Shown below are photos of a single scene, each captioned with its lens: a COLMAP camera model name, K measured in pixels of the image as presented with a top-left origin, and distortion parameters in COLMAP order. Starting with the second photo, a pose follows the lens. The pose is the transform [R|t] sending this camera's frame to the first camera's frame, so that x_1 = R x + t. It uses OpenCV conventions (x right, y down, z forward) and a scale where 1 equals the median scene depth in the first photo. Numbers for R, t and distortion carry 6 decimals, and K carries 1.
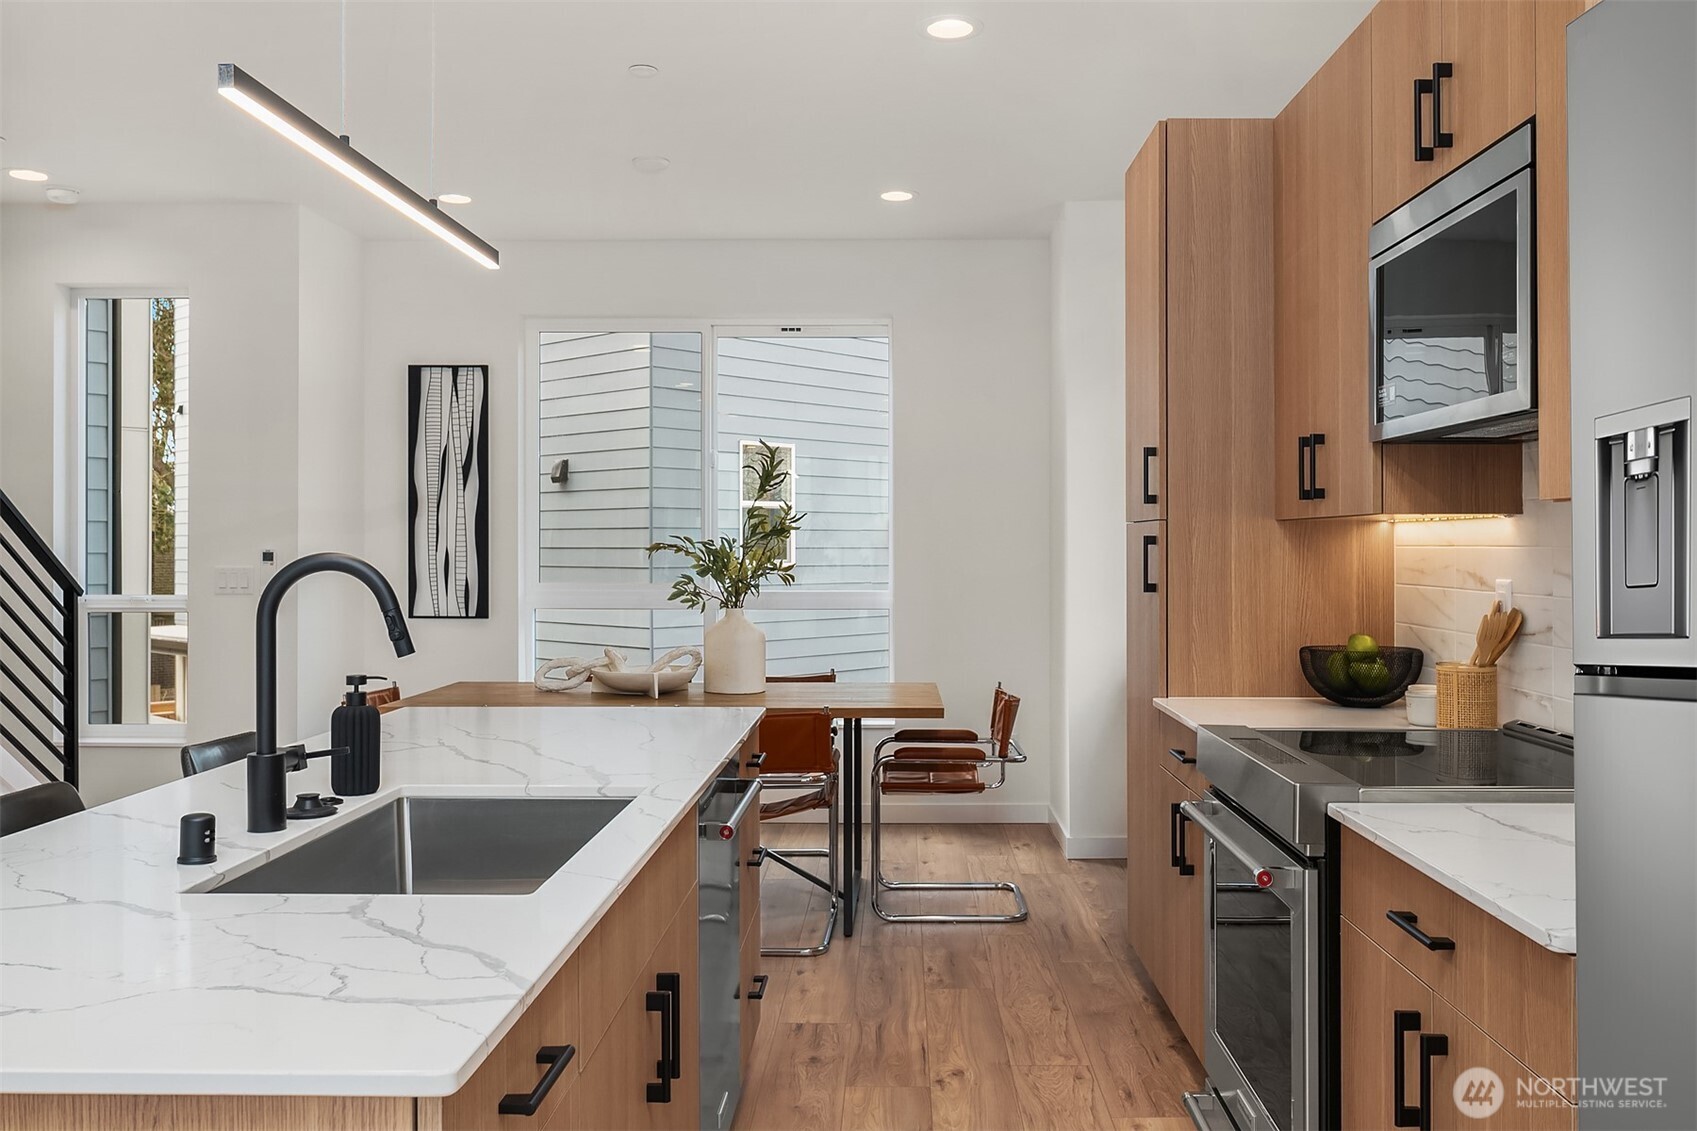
lens RADIAL K [[1422.4, 0, 906.4], [0, 1422.4, 502.2], [0, 0, 1]] dist [0.001894, -0.003876]
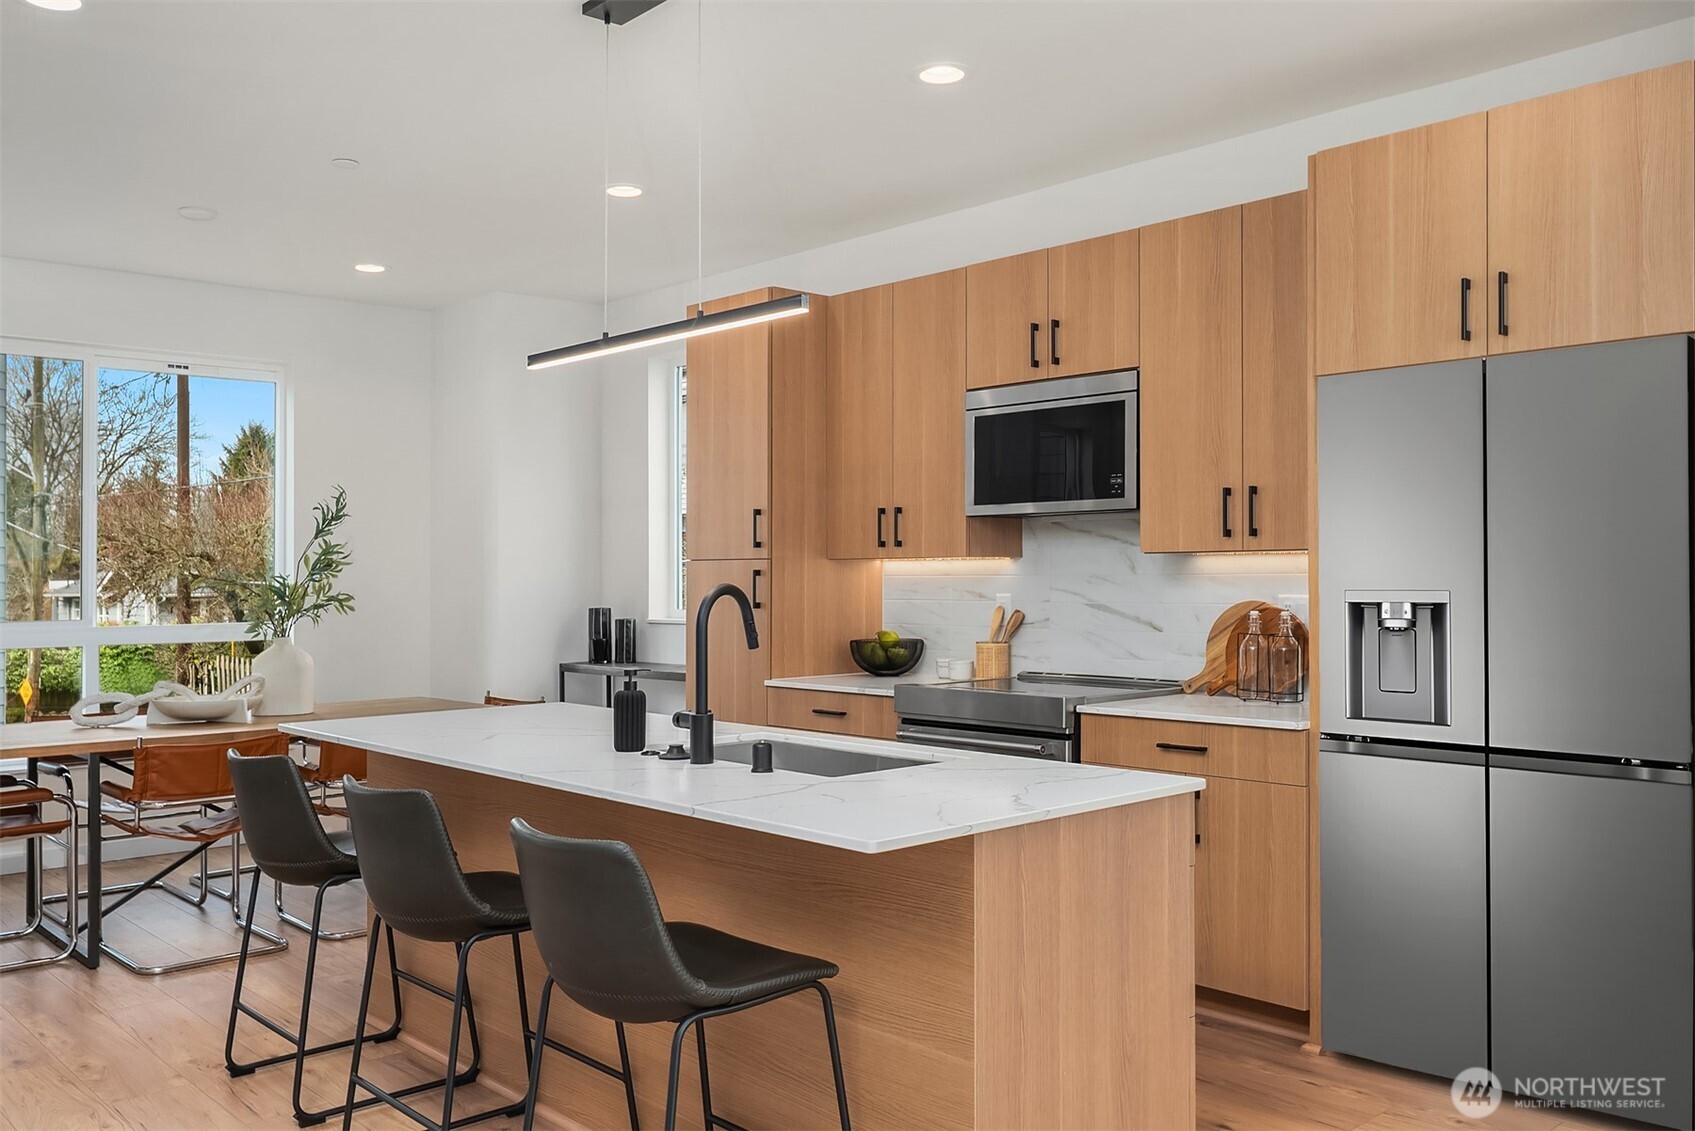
lens RADIAL K [[1397.6, 0, 847.5], [0, 1397.6, 565.5], [0, 0, 1]] dist [-0.002961, -0.005181]
pose [[0.741367, -0.005987, 0.671073, -0.740017], [-0.007863, 0.999814, 0.017607, -0.006828], [-0.671054, -0.018330, 0.741182, -0.126124]]
